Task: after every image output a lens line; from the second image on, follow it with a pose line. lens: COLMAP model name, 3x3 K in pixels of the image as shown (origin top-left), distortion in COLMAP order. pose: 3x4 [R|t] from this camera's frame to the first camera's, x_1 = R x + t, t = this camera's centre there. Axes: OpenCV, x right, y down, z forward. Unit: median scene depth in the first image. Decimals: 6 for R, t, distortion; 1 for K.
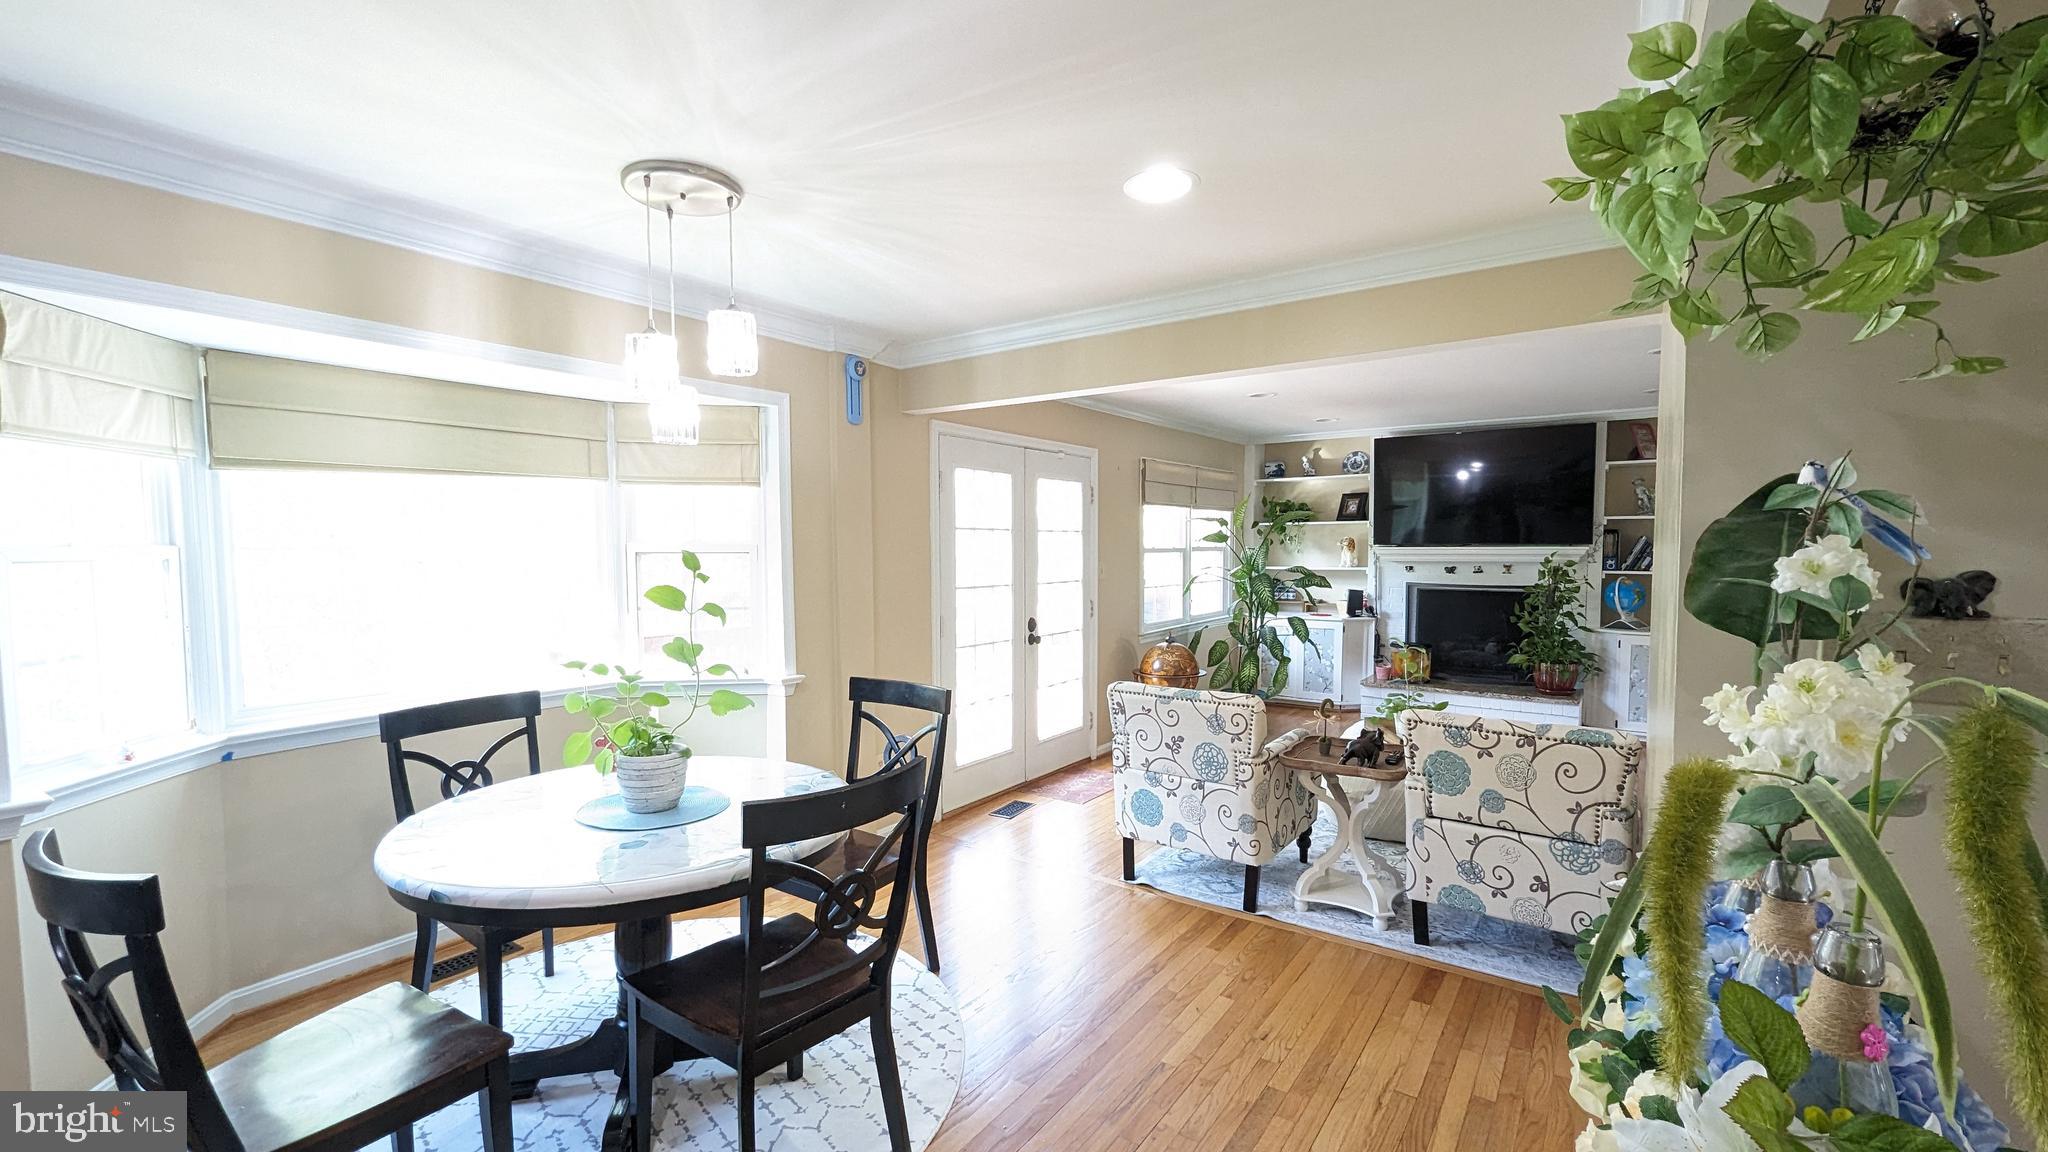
lens RADIAL K [[848.9, 0, 1026.7], [0, 848.9, 590.0], [0, 0, 1]] dist [-0.001219, 0.000217]
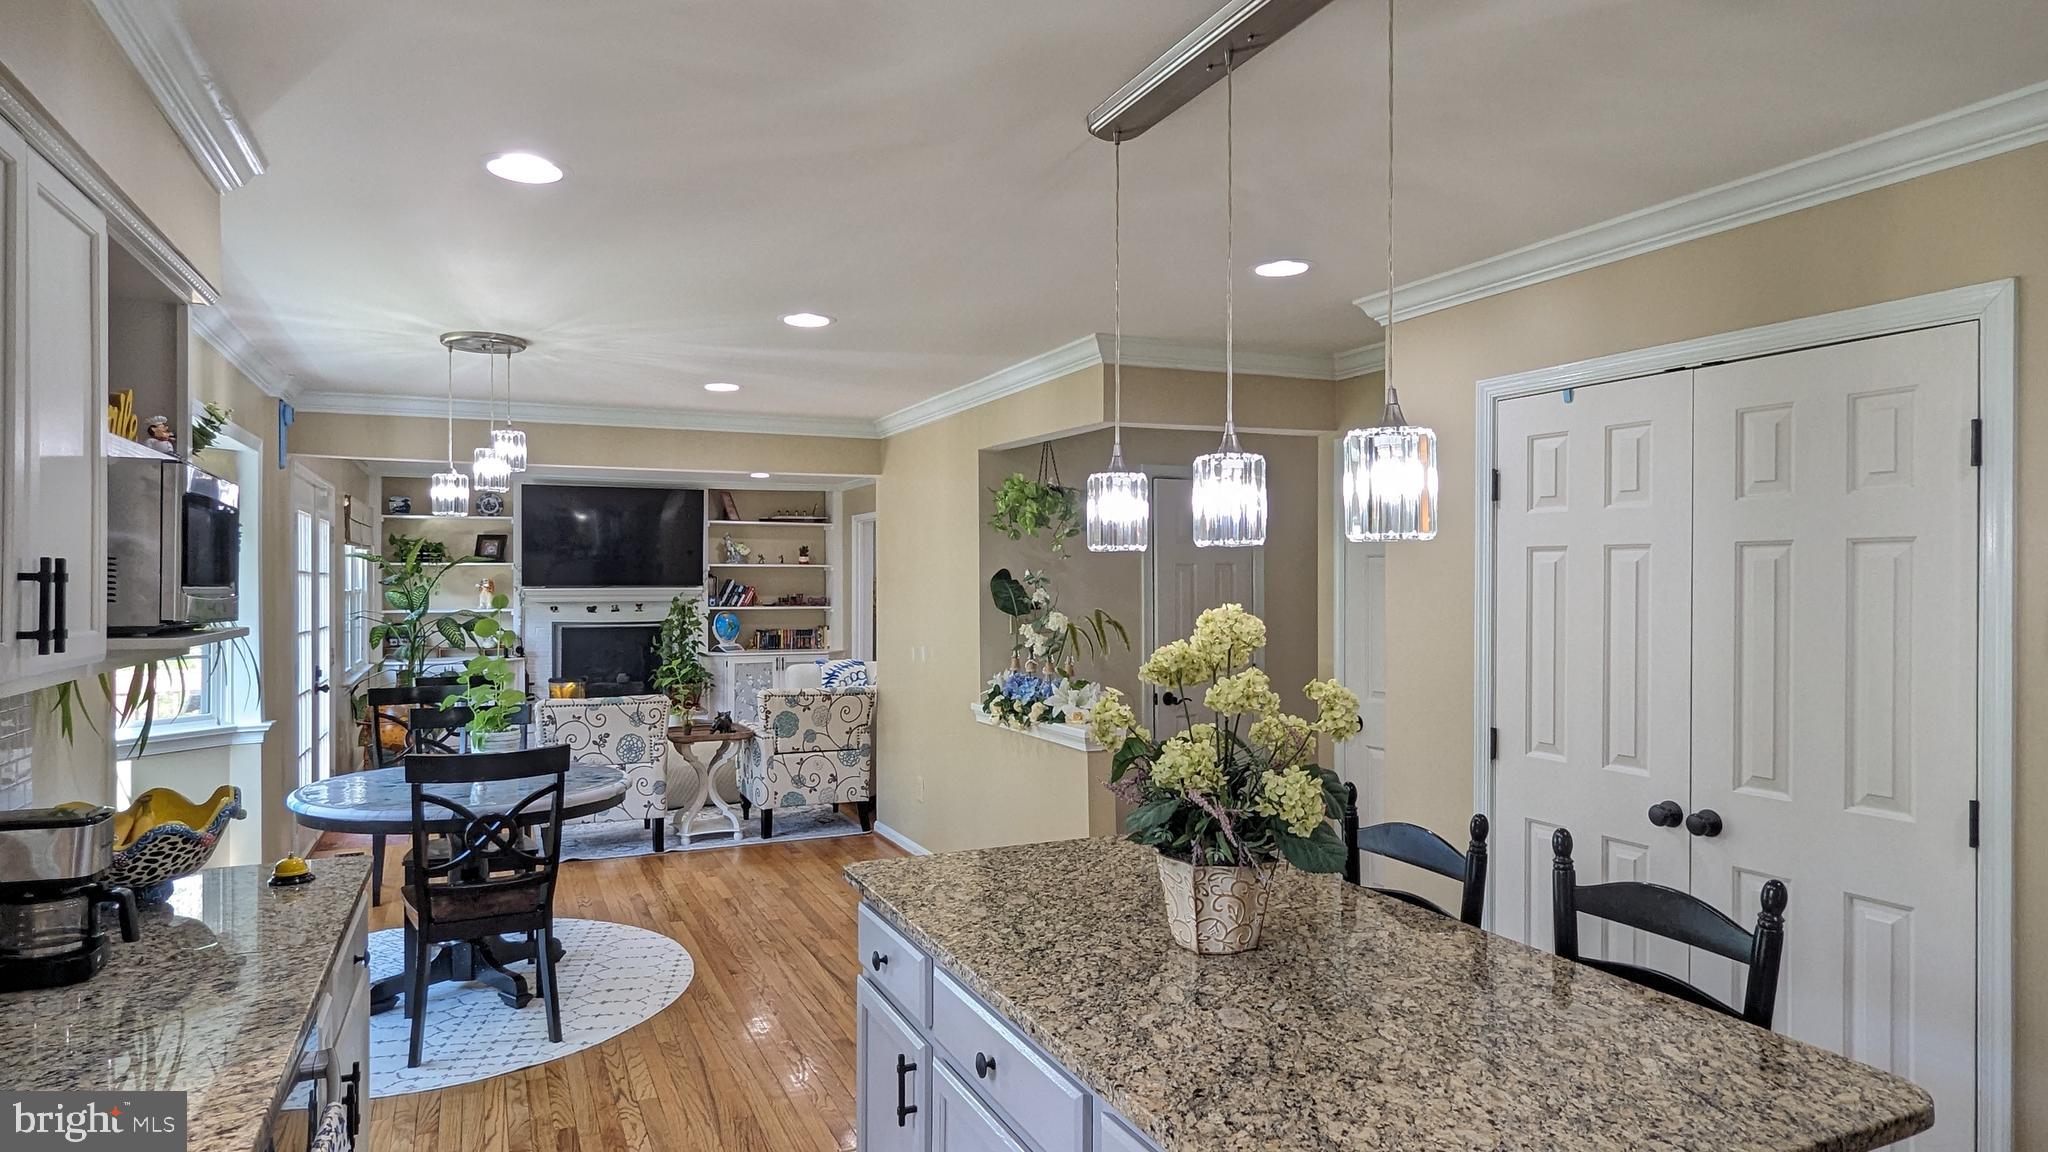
lens RADIAL K [[1165.2, 0, 1018.2], [0, 1165.2, 578.6], [0, 0, 1]] dist [-0.001763, 0.001262]
pose [[0.501054, 0.004278, 0.865406, -0.583310], [0.045177, 0.998495, -0.031093, 0.009411], [-0.864236, 0.054675, 0.500106, -0.258607]]
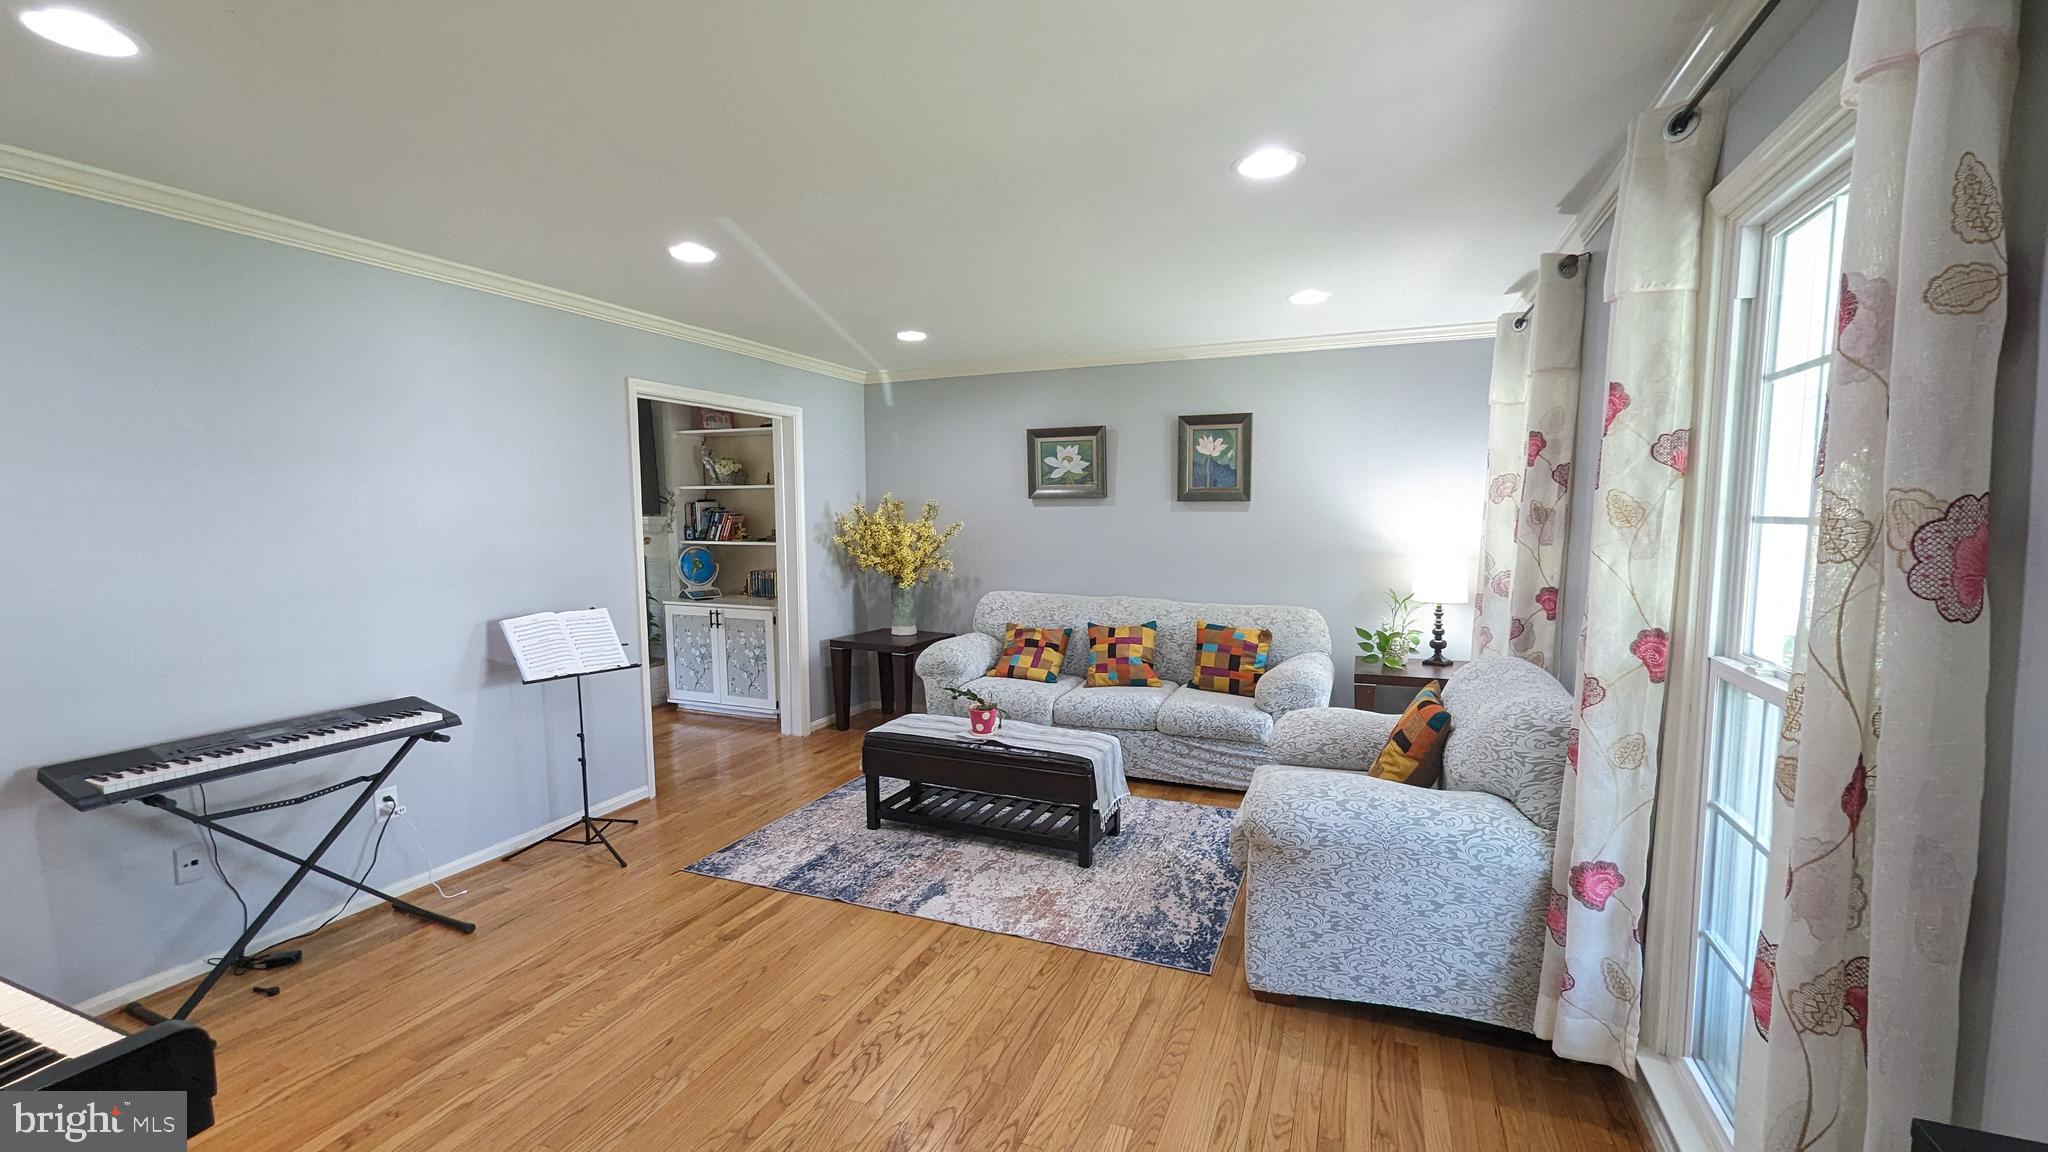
lens RADIAL K [[848.9, 0, 1026.7], [0, 848.9, 590.0], [0, 0, 1]] dist [-0.001219, 0.000217]
pose [[0.974490, -0.019014, 0.223622, 0.860434], [0.011410, 0.999313, 0.035249, 0.004721], [-0.224139, -0.031799, 0.974038, -0.071798]]
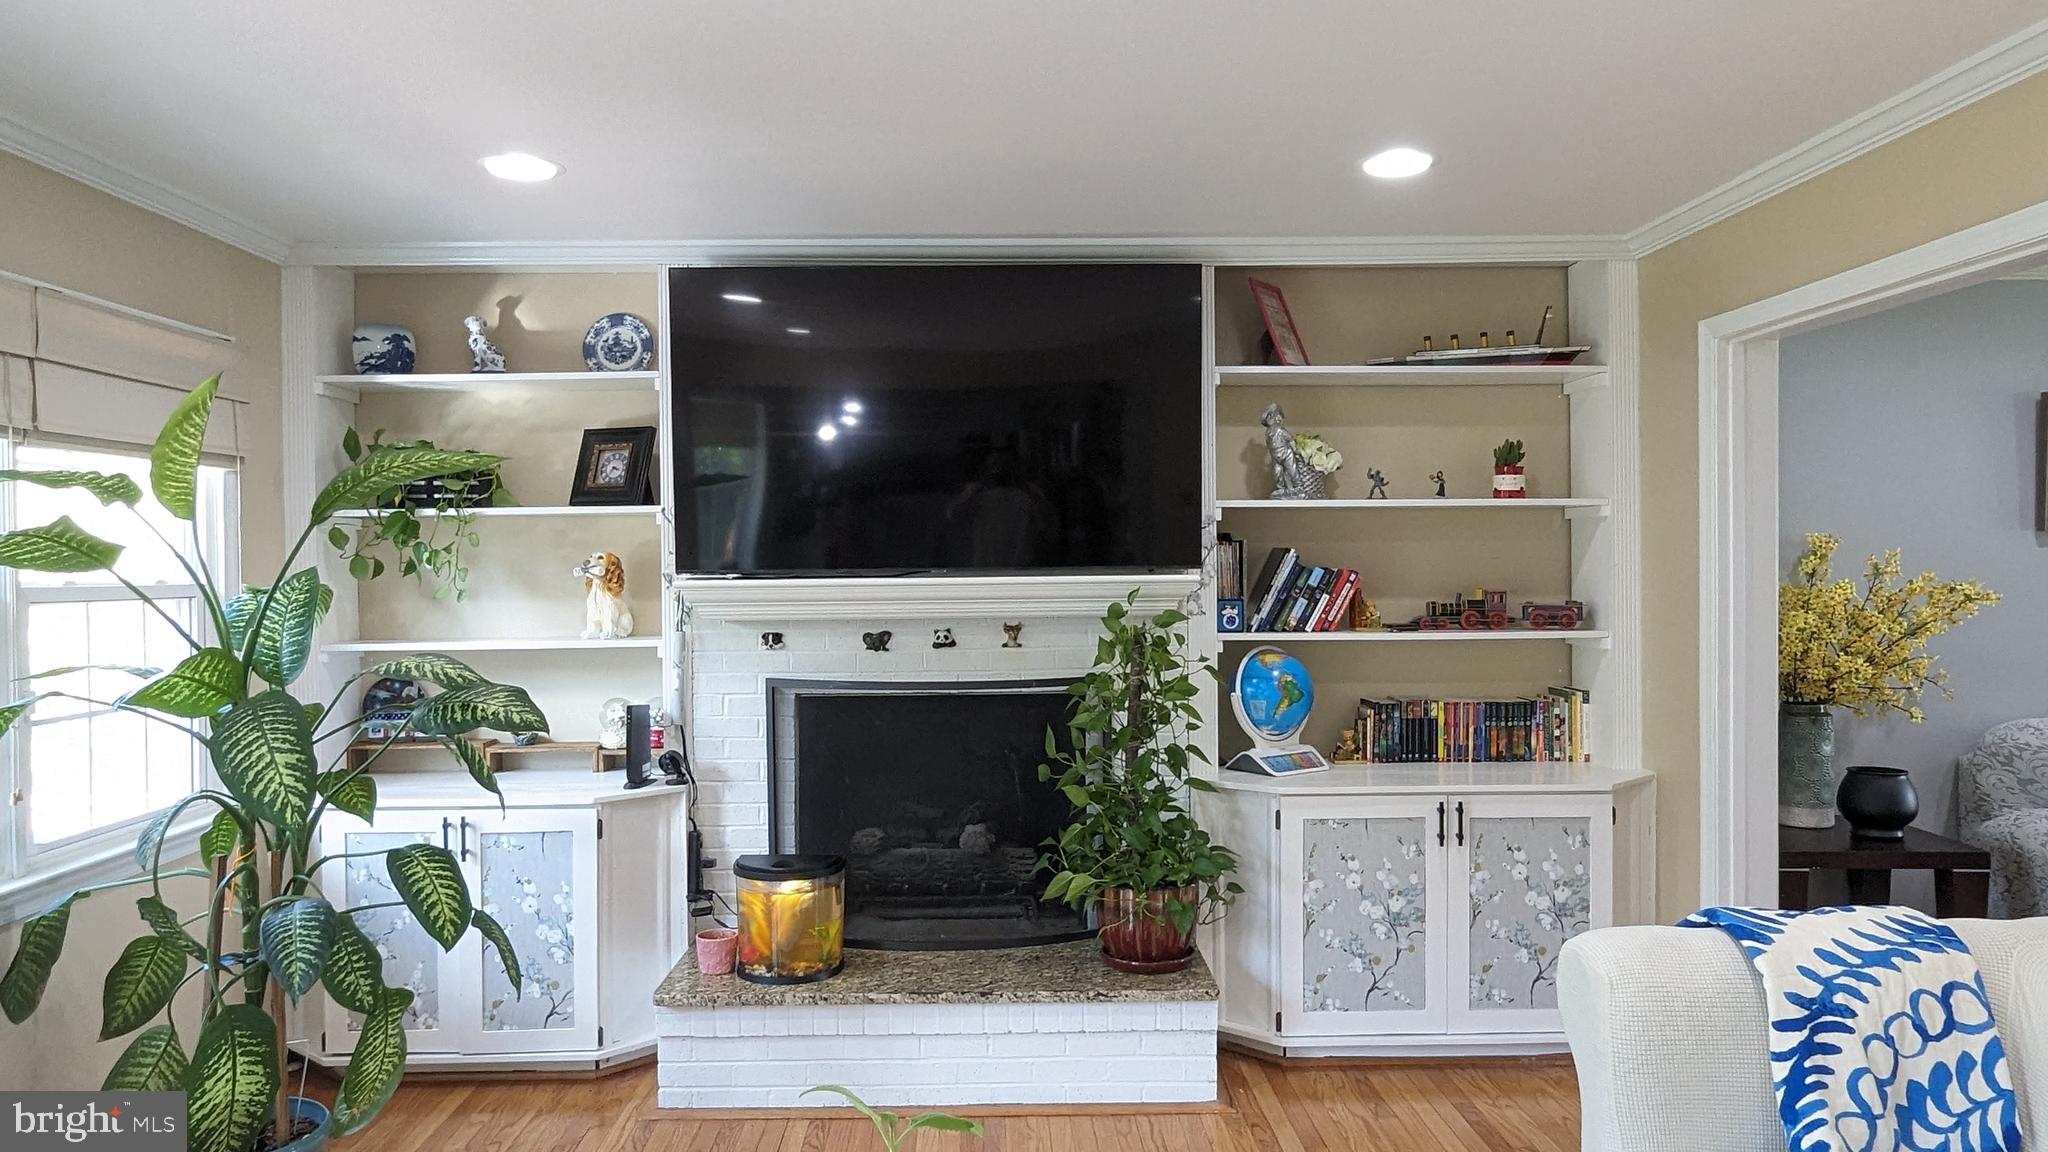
lens RADIAL K [[1424.6, 0, 1015.3], [0, 1424.6, 583.7], [0, 0, 1]] dist [-0.002320, 0.000097]
pose [[0.801683, -0.011767, 0.597633, 0.196811], [0.039495, 0.998664, -0.033318, -0.028043], [-0.596443, 0.050314, 0.801077, 0.515668]]
